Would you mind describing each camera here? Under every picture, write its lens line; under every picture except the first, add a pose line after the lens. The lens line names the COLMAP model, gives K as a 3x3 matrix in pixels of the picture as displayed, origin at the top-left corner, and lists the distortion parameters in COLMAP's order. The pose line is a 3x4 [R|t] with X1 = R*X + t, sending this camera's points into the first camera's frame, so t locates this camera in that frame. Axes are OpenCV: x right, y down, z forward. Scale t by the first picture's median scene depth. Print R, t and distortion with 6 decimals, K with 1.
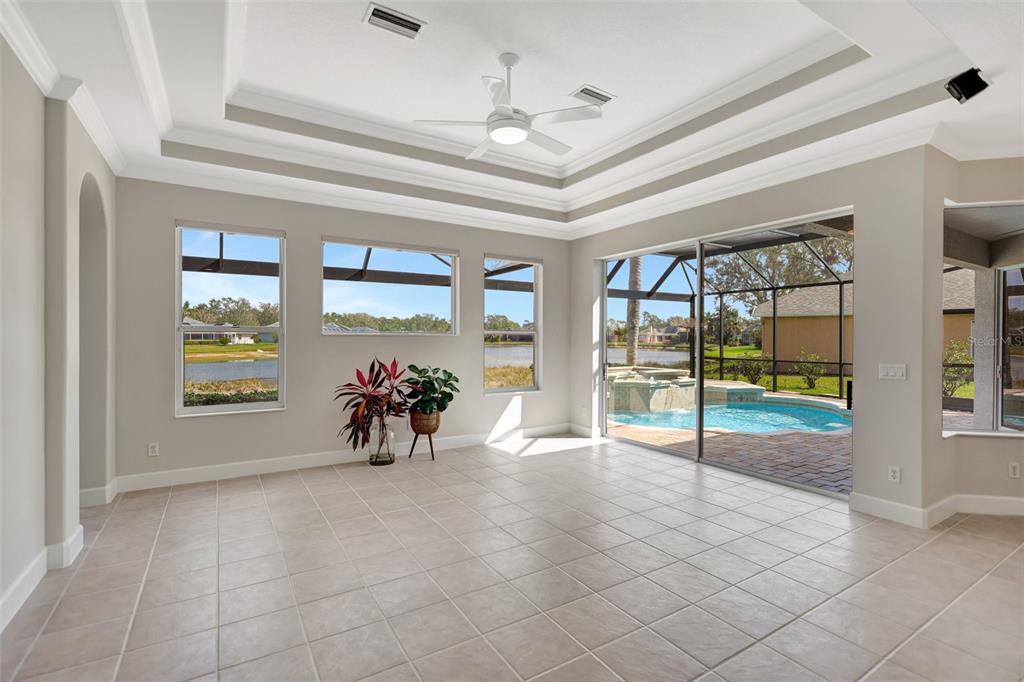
lens RADIAL K [[472.1, 0, 512.0], [0, 472.1, 341.0], [0, 0, 1]] dist [0.002221, 0.000683]
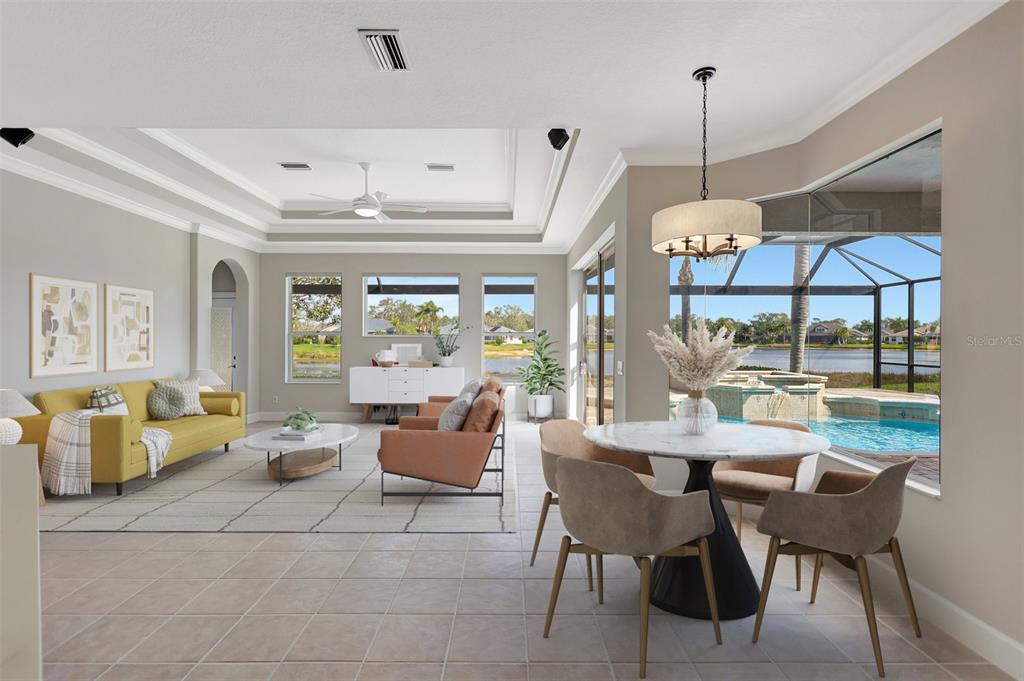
lens RADIAL K [[475.3, 0, 512.0], [0, 475.3, 340.5], [0, 0, 1]] dist [0.000614, -0.000002]
pose [[0.850854, 0.002565, -0.525397, 0.649358], [-0.004432, 0.999988, -0.002295, 0.001454], [0.525384, 0.004281, 0.850854, -0.060360]]
